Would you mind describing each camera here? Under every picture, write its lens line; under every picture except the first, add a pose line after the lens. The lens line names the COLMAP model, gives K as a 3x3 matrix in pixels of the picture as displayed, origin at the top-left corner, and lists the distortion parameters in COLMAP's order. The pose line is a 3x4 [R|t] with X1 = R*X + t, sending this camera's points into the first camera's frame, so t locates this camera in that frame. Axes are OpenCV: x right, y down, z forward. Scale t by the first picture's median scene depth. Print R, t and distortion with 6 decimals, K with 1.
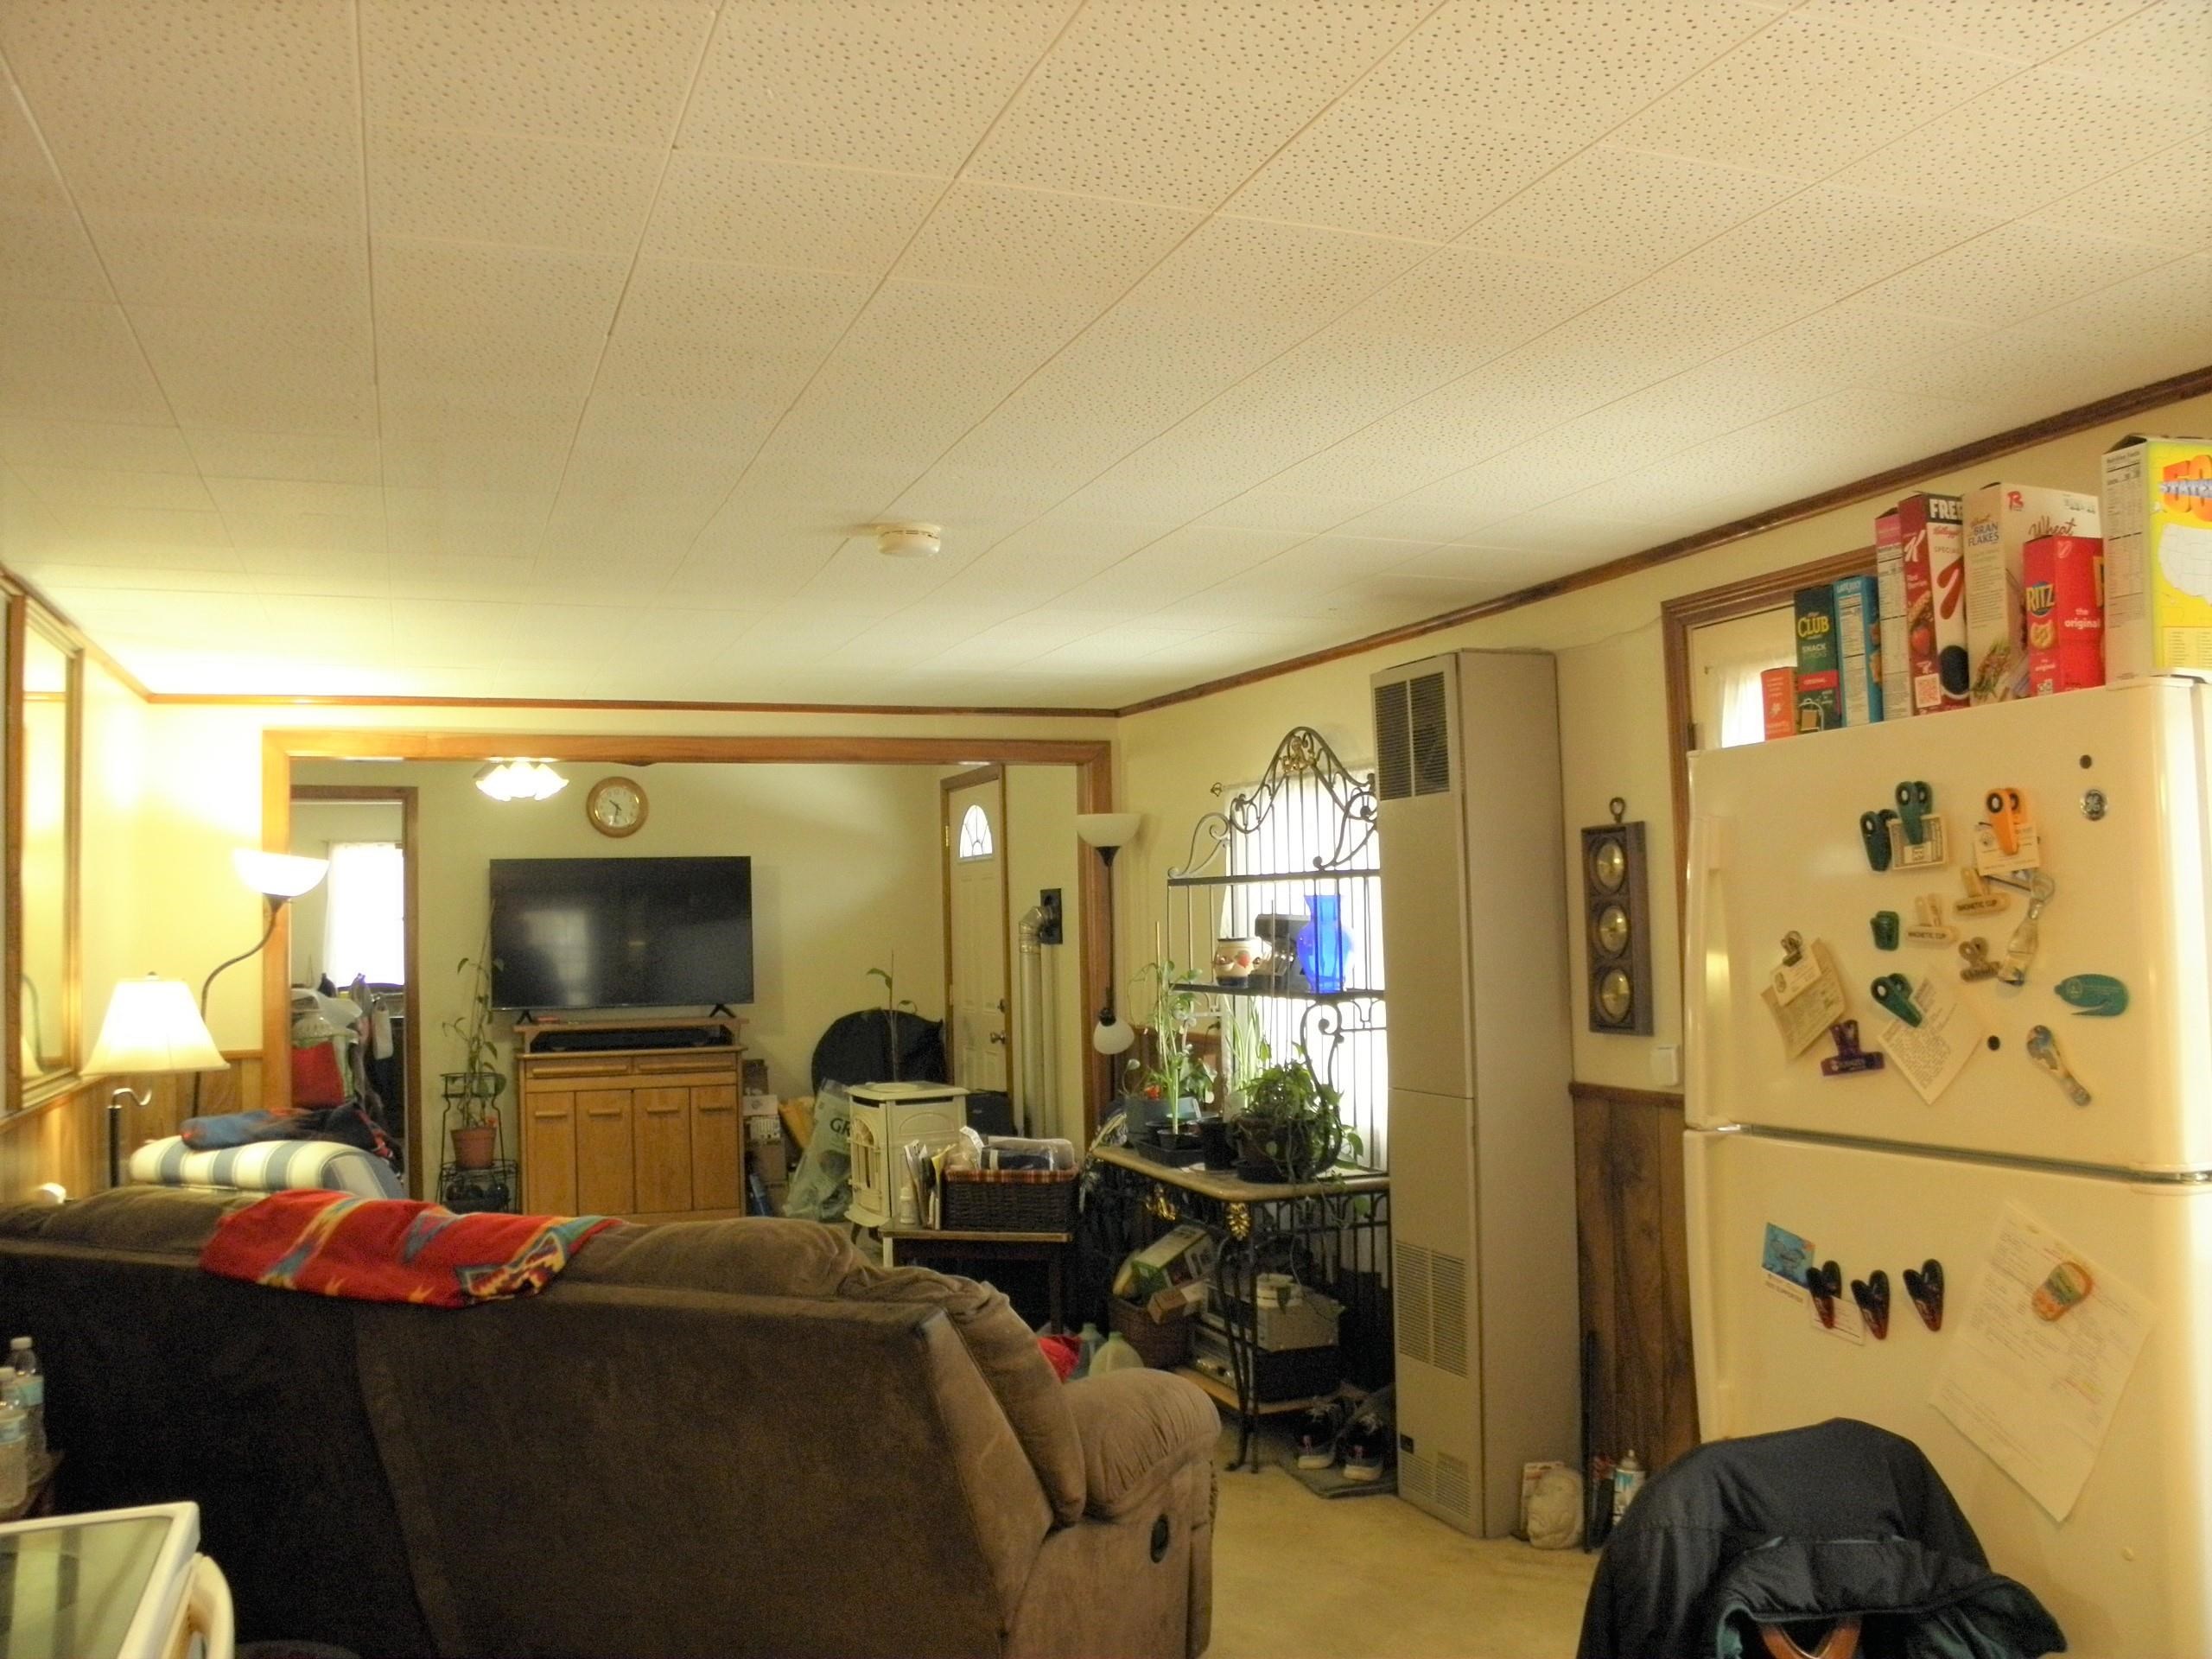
lens RADIAL K [[1872.0, 0, 1103.3], [0, 1872.0, 820.2], [0, 0, 1]] dist [-0.192844, 0.177679]
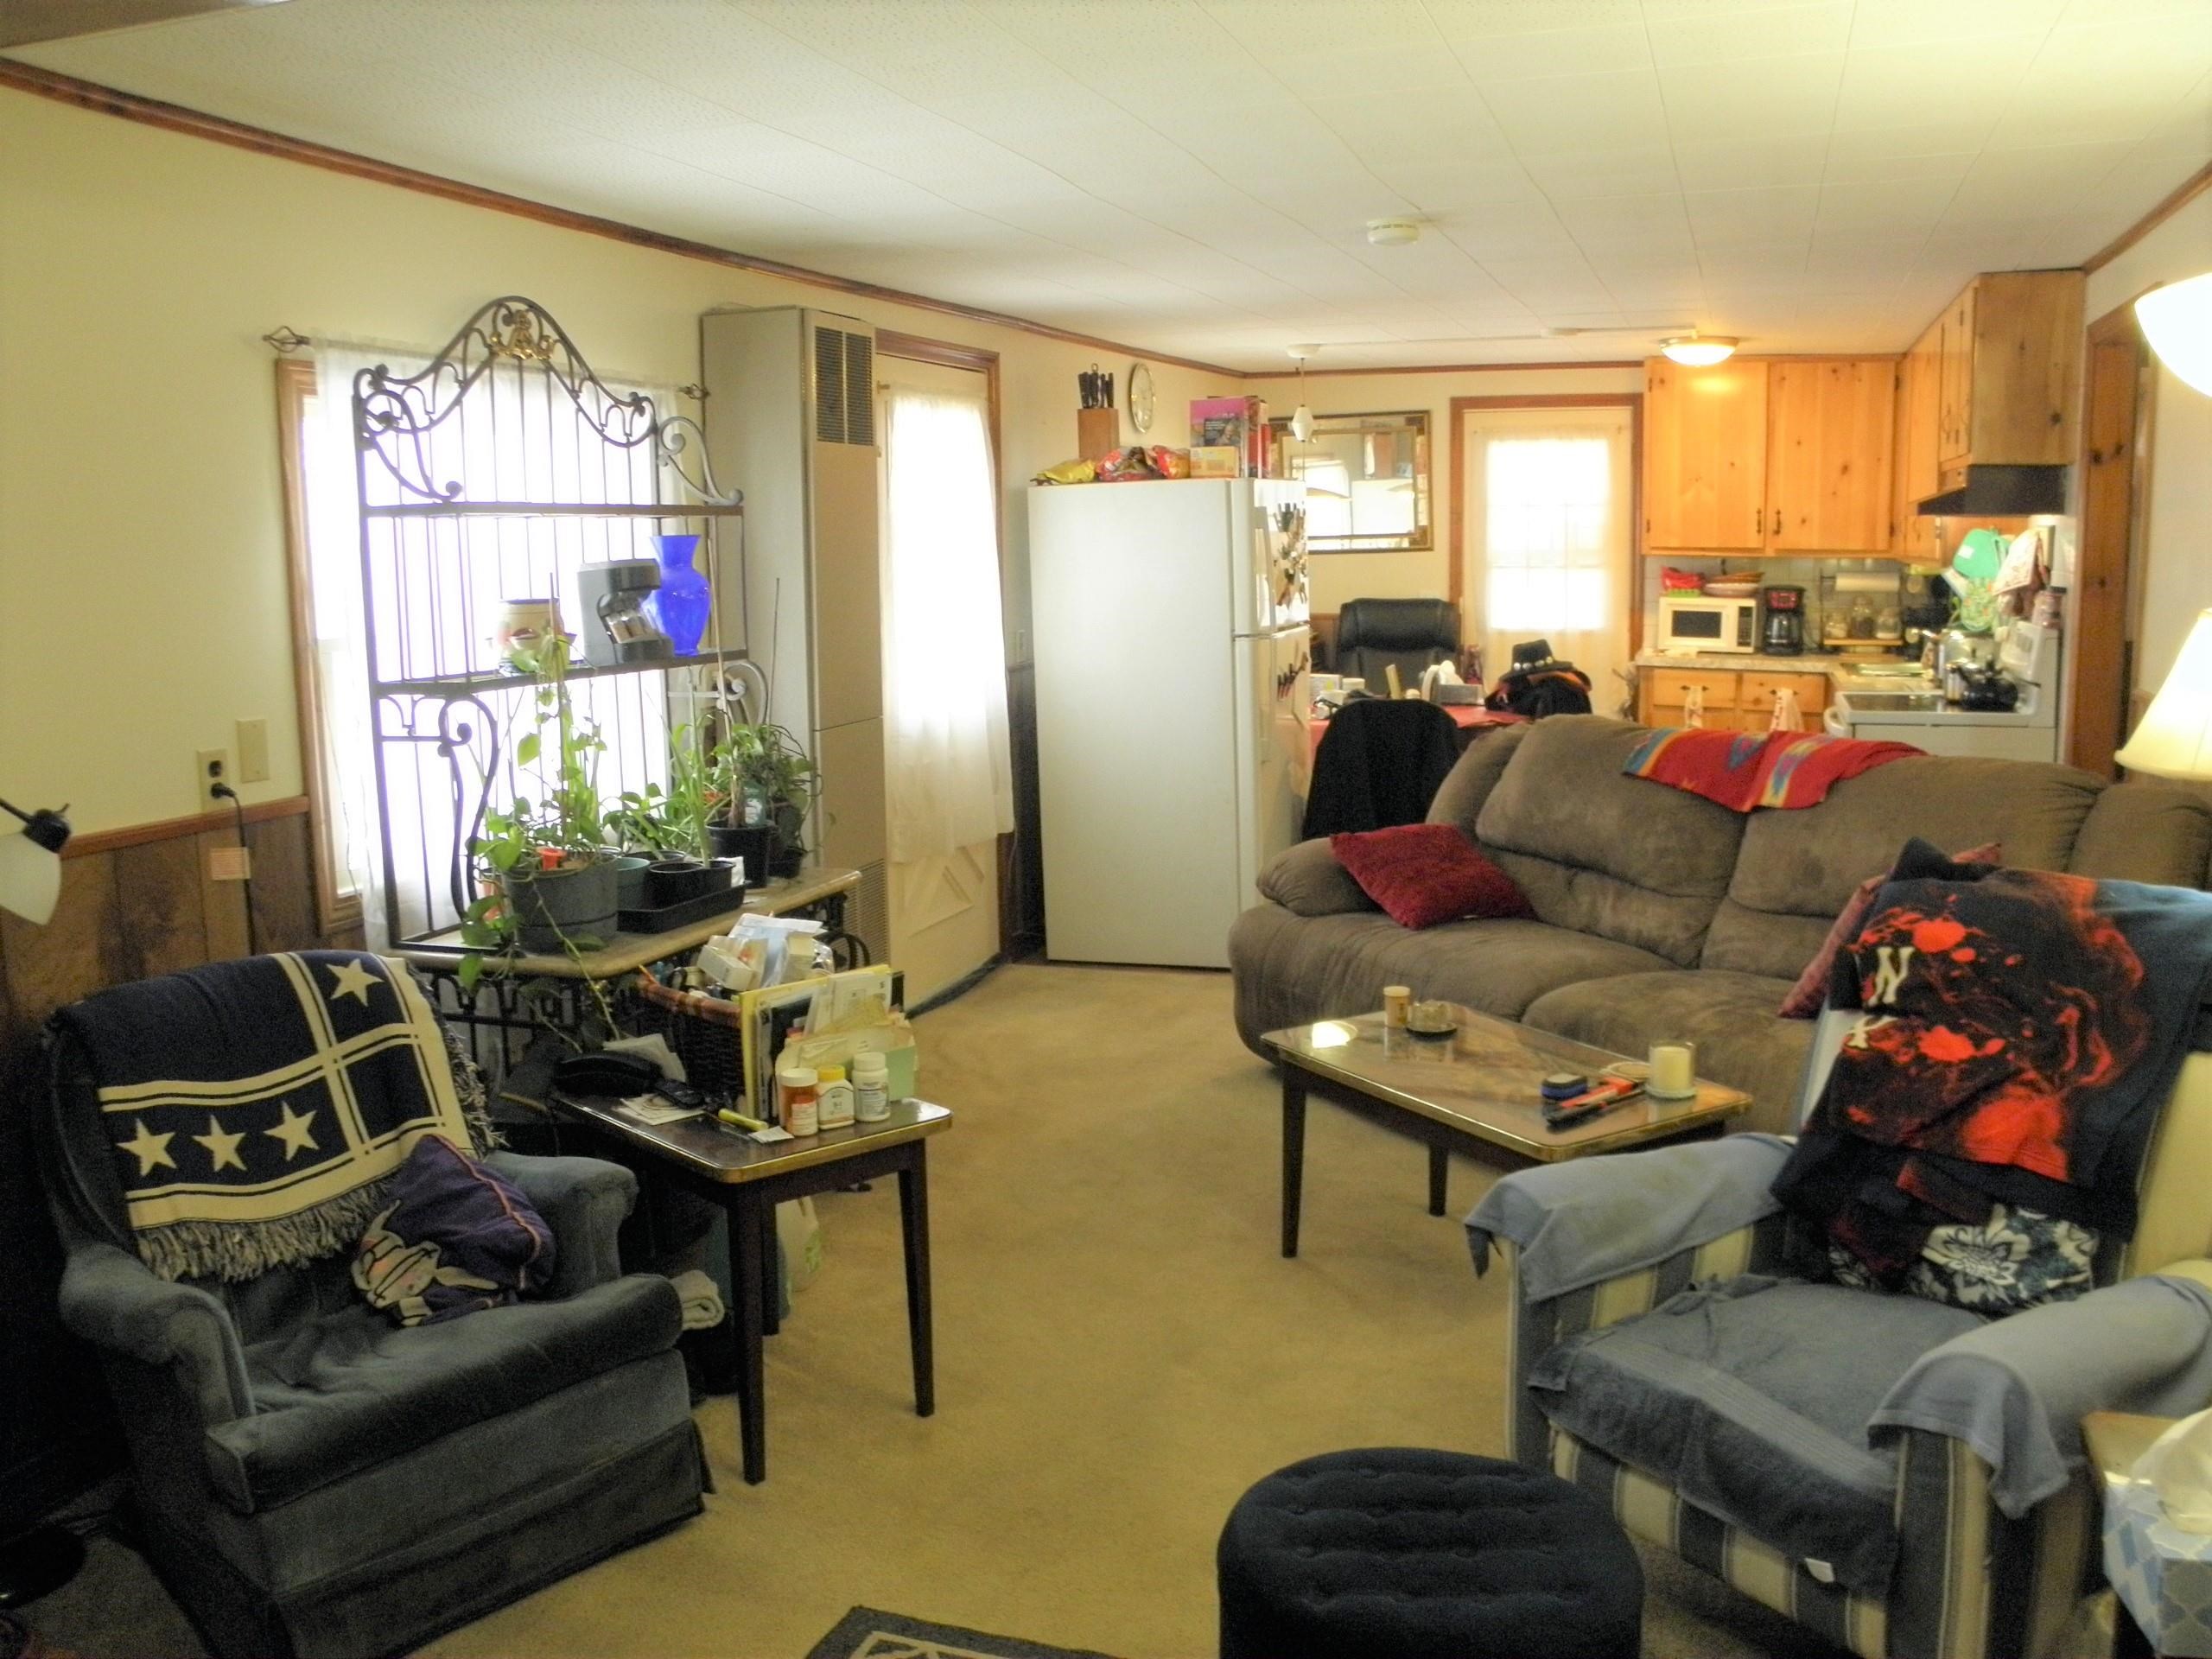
lens RADIAL K [[1872.0, 0, 1103.3], [0, 1872.0, 820.2], [0, 0, 1]] dist [-0.192844, 0.177679]
pose [[-0.762321, -0.056050, 0.644768, -0.345296], [0.006164, 0.995569, 0.093833, 0.055914], [-0.647170, 0.075506, -0.758597, 0.941210]]
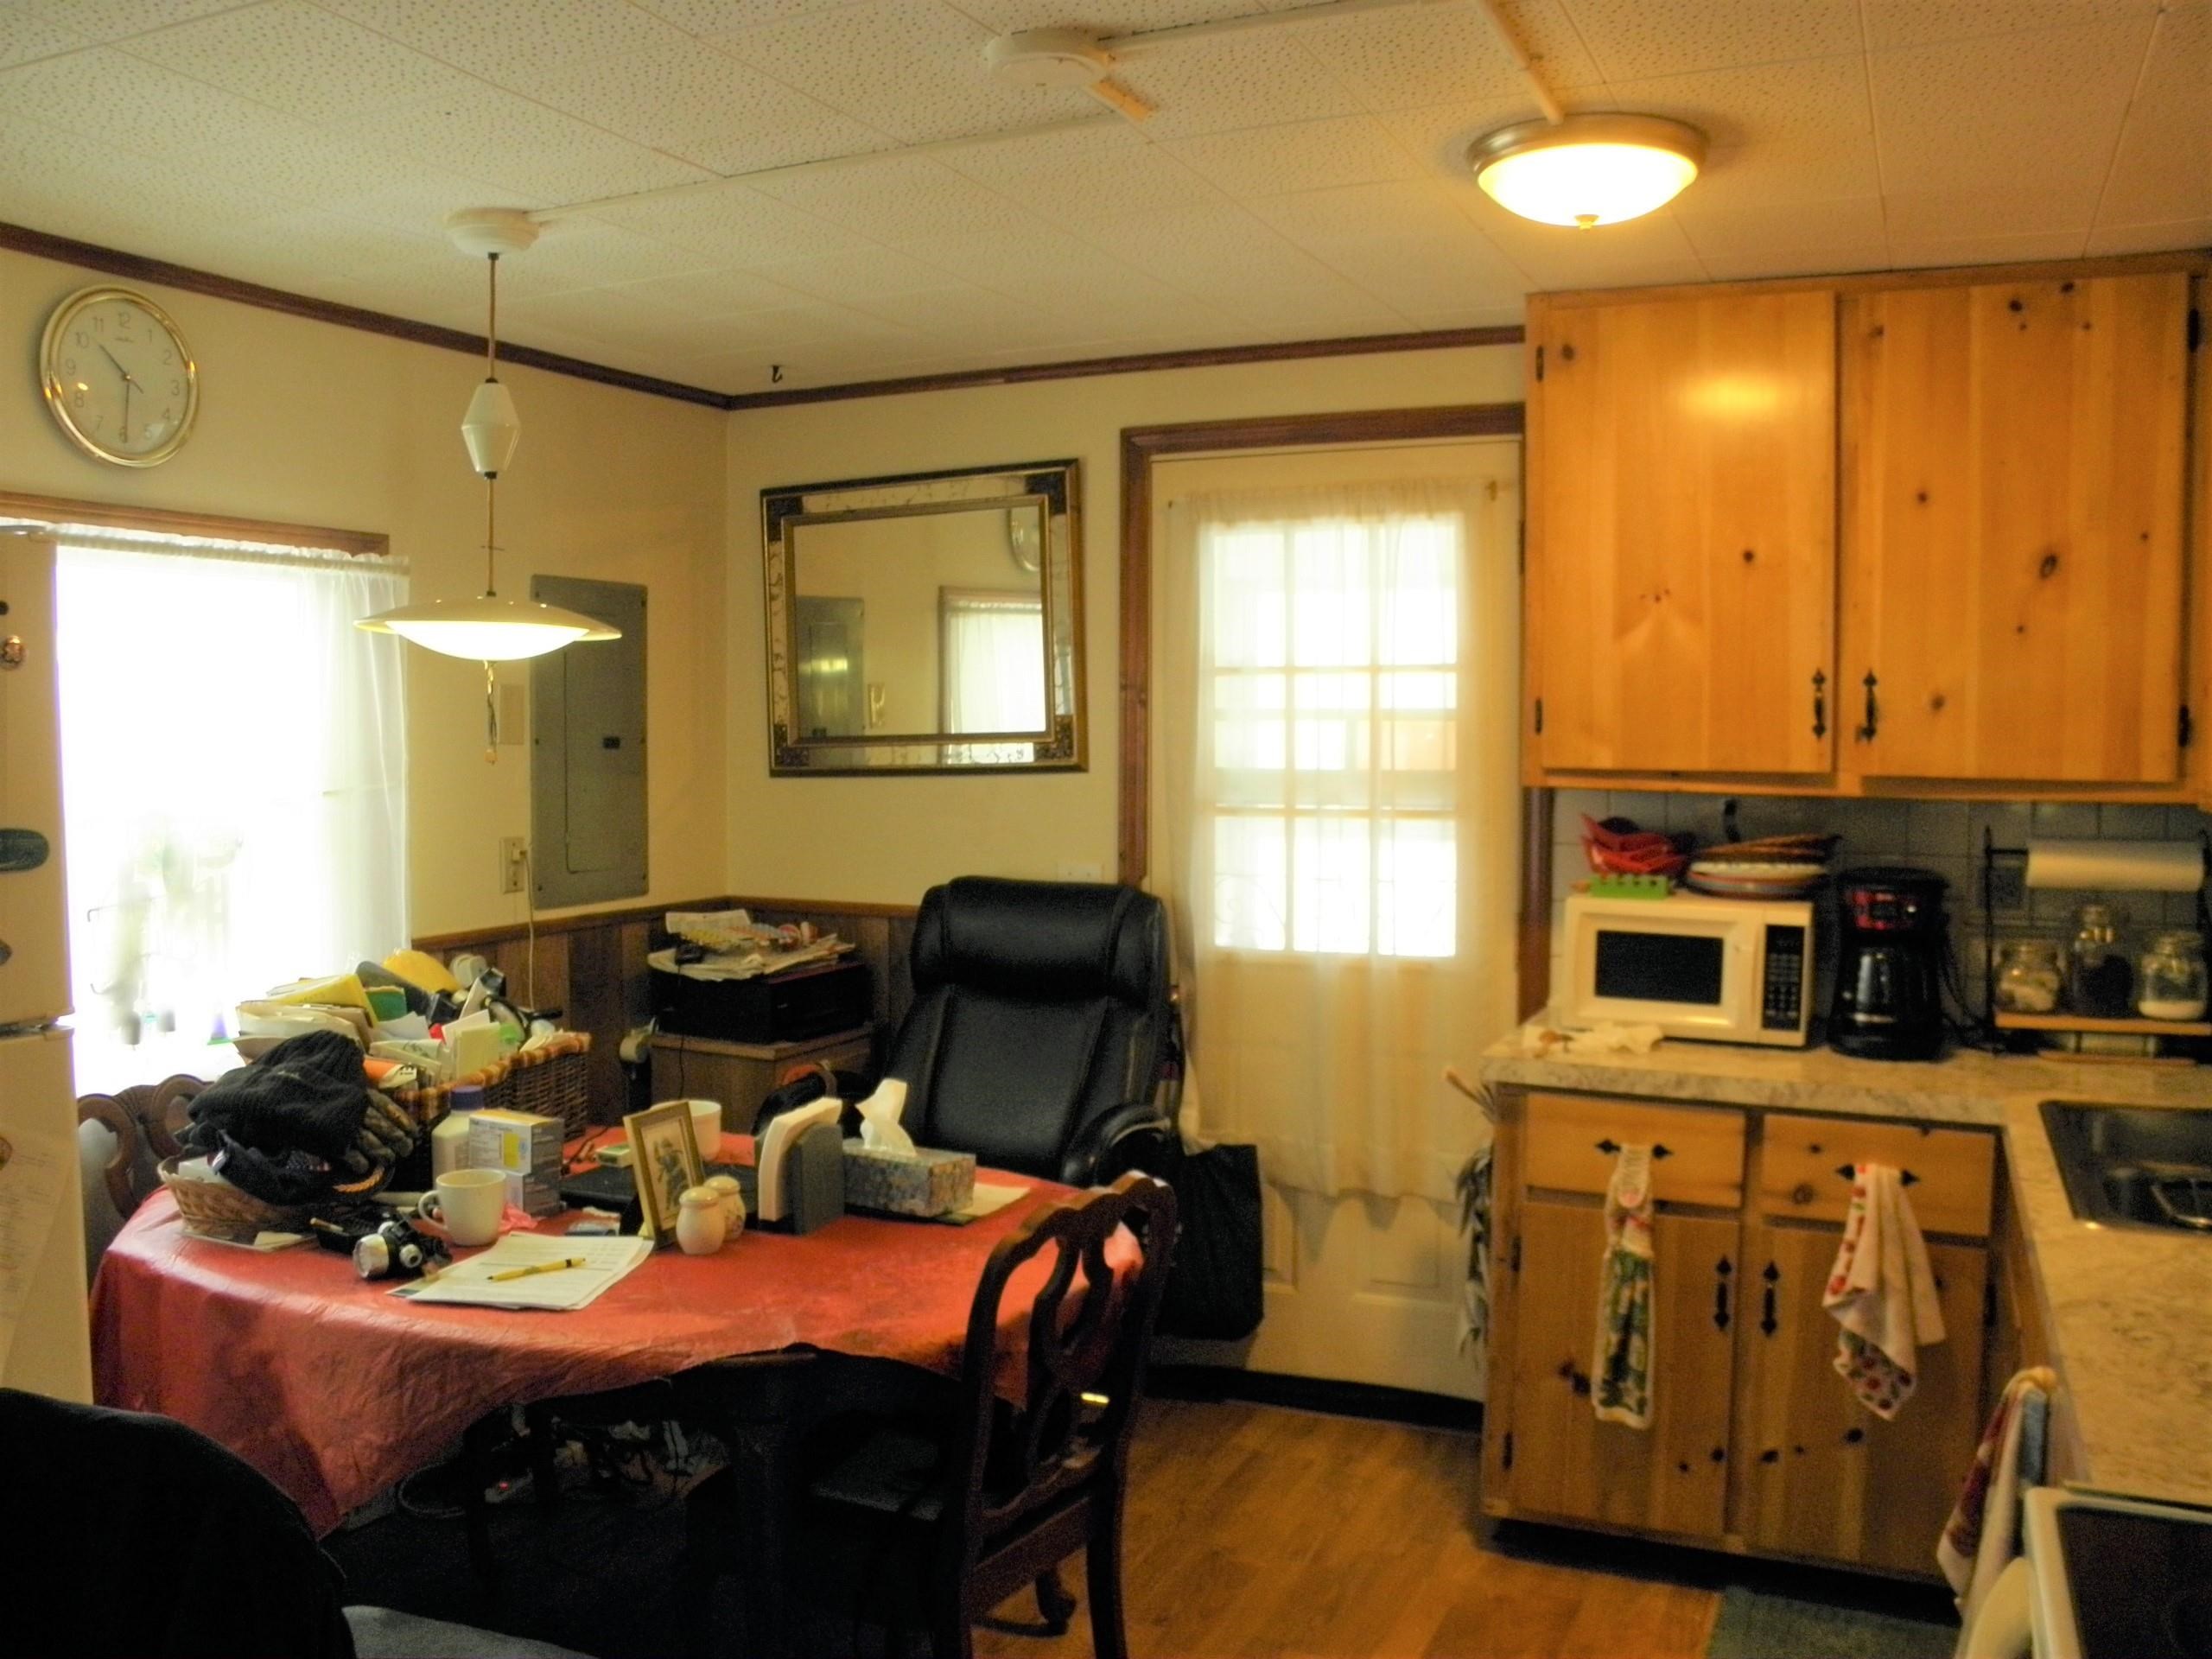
lens RADIAL K [[1872.0, 0, 1103.3], [0, 1872.0, 820.2], [0, 0, 1]] dist [-0.192844, 0.177679]
pose [[-0.700903, 0.000769, 0.713256, -0.126925], [-0.019140, 0.999619, -0.019886, 0.022781], [-0.713000, -0.027590, -0.700621, 0.294171]]
